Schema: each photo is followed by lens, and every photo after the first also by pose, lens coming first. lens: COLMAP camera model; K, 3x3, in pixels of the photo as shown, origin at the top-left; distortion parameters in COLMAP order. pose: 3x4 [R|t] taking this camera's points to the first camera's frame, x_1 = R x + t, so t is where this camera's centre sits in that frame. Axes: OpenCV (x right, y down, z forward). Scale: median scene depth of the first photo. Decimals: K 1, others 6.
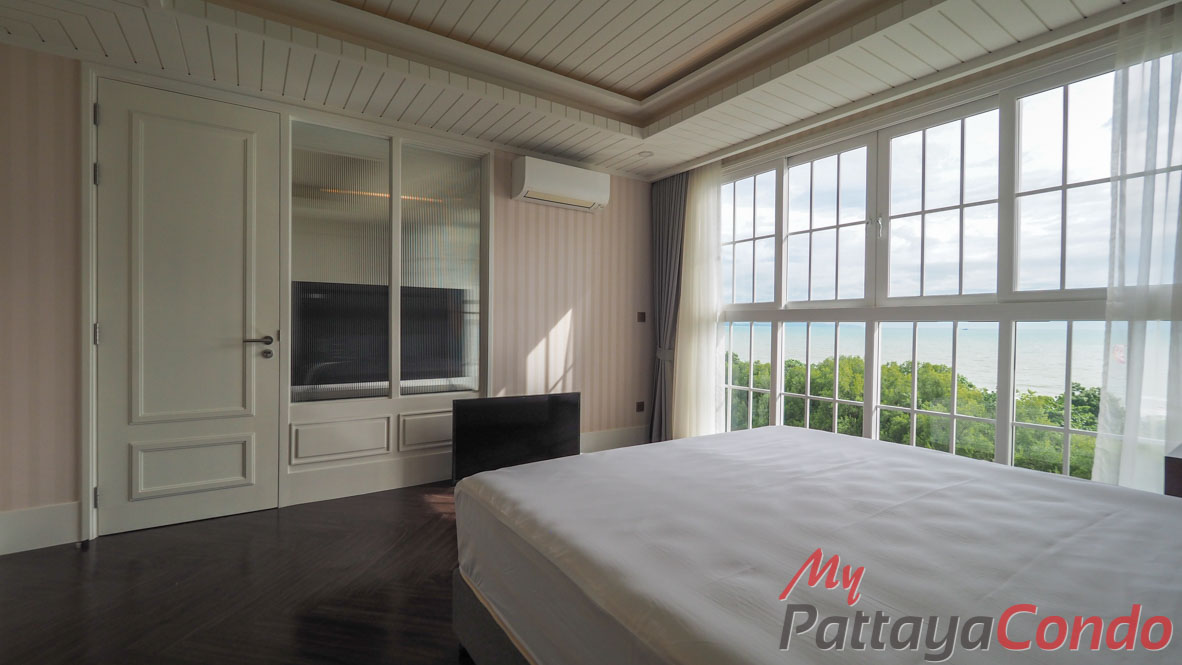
lens RADIAL K [[501.7, 0, 571.5], [0, 501.7, 330.2], [0, 0, 1]] dist [-0.000910, -0.000236]
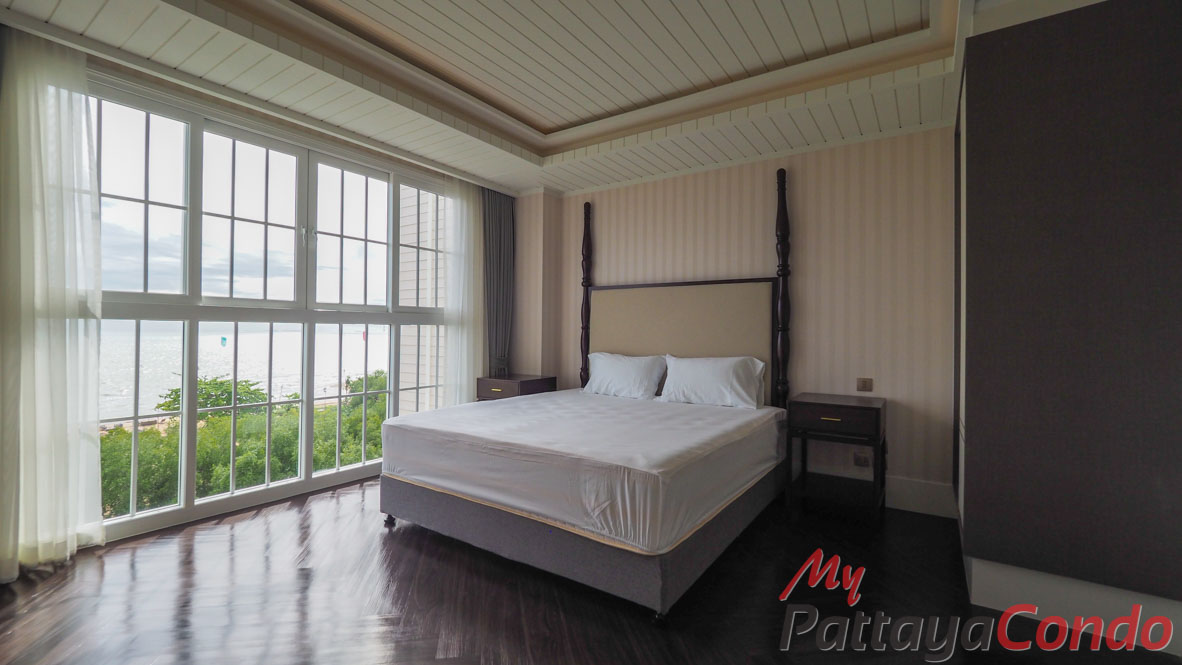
lens RADIAL K [[501.7, 0, 571.5], [0, 501.7, 330.2], [0, 0, 1]] dist [-0.000910, -0.000236]
pose [[-0.364034, -0.007082, 0.931359, -0.557998], [-0.002680, 0.999975, 0.006556, -0.009086], [-0.931382, -0.000109, -0.364044, 0.768418]]
